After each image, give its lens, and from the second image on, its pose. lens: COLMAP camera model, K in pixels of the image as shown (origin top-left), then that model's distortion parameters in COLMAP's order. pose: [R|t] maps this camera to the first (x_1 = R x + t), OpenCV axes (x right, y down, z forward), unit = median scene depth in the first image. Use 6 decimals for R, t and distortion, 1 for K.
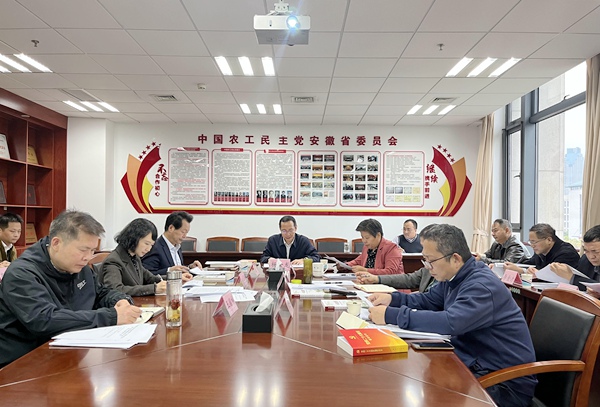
lens RADIAL K [[460.4, 0, 300.9], [0, 460.4, 205.2], [0, 0, 1]] dist [-0.000025, 0.000004]
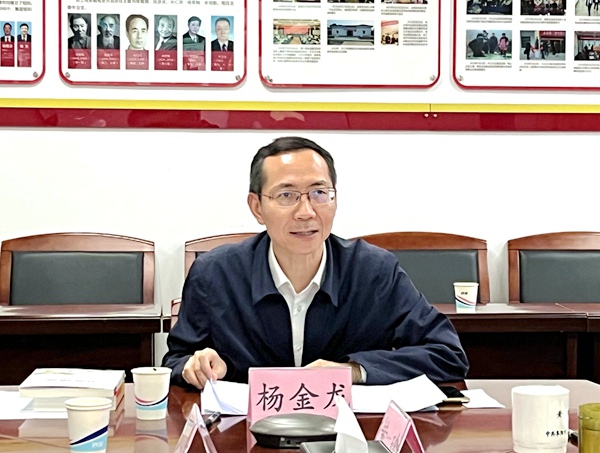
lens RADIAL K [[1521.7, 0, 299.6], [0, 1521.7, 226.4], [0, 0, 1]] dist [0.071744, 0.000000]
pose [[0.994679, -0.007957, 0.102716, -0.062921], [-0.000895, 0.996308, 0.085844, 0.005591], [-0.103020, -0.085479, 0.991000, 0.282939]]
